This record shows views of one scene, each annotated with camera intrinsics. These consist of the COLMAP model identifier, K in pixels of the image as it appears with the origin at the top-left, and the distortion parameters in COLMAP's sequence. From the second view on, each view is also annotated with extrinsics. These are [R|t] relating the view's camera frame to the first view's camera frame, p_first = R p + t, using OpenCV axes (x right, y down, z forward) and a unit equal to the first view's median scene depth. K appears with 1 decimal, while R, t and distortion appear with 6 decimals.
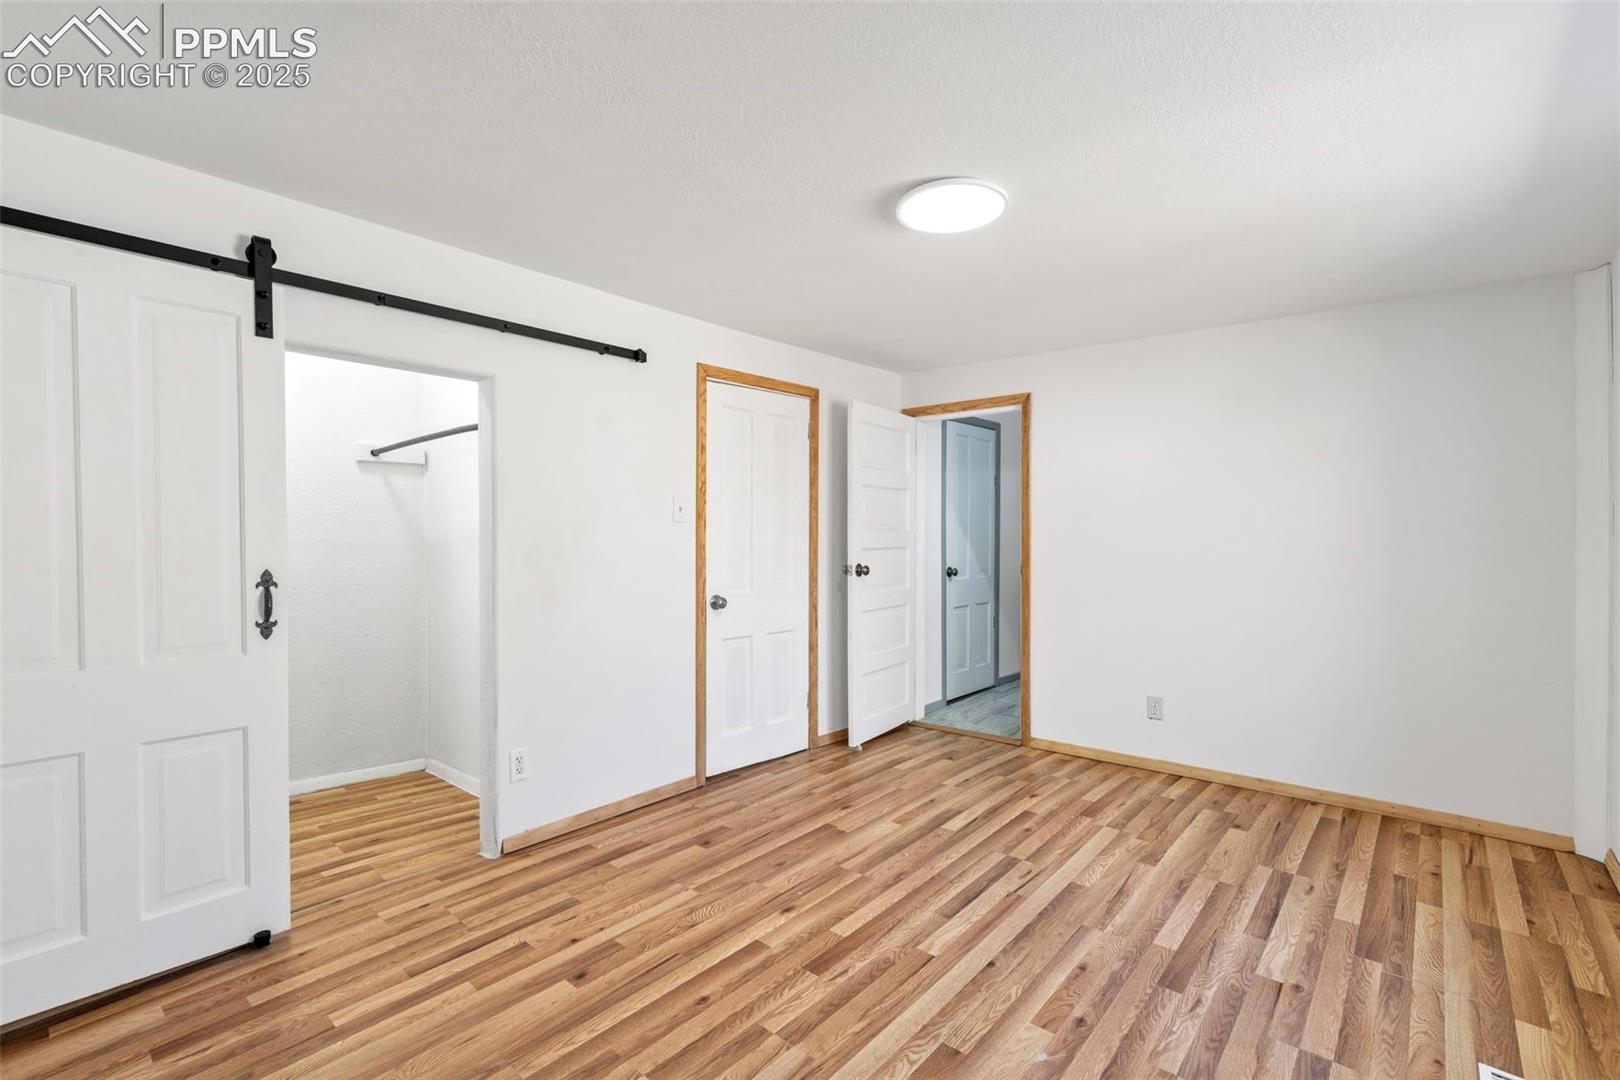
lens RADIAL K [[685.9, 0, 825.1], [0, 685.9, 542.1], [0, 0, 1]] dist [0.001387, -0.000532]
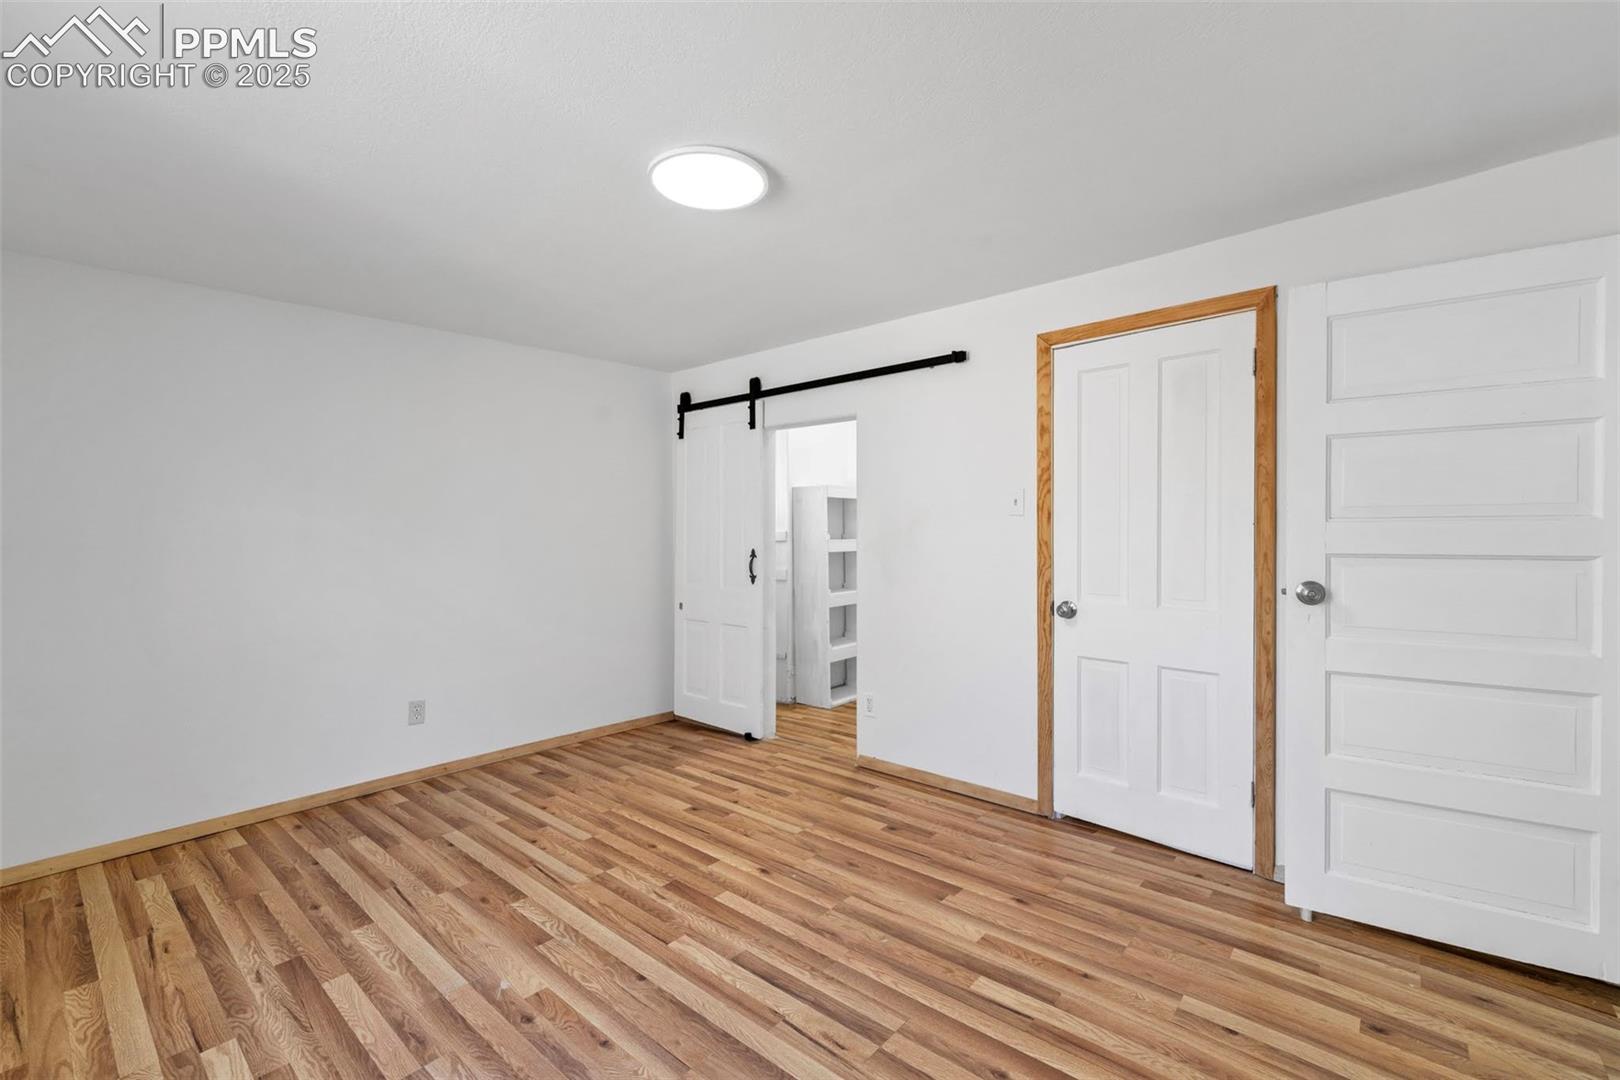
lens RADIAL K [[685.9, 0, 825.1], [0, 685.9, 533.6], [0, 0, 1]] dist [0.001387, -0.000532]
pose [[0.030595, 0.009910, -0.999483, 0.927033], [-0.004118, 0.999944, 0.009788, -0.017372], [0.999523, 0.003817, 0.030634, 0.938554]]
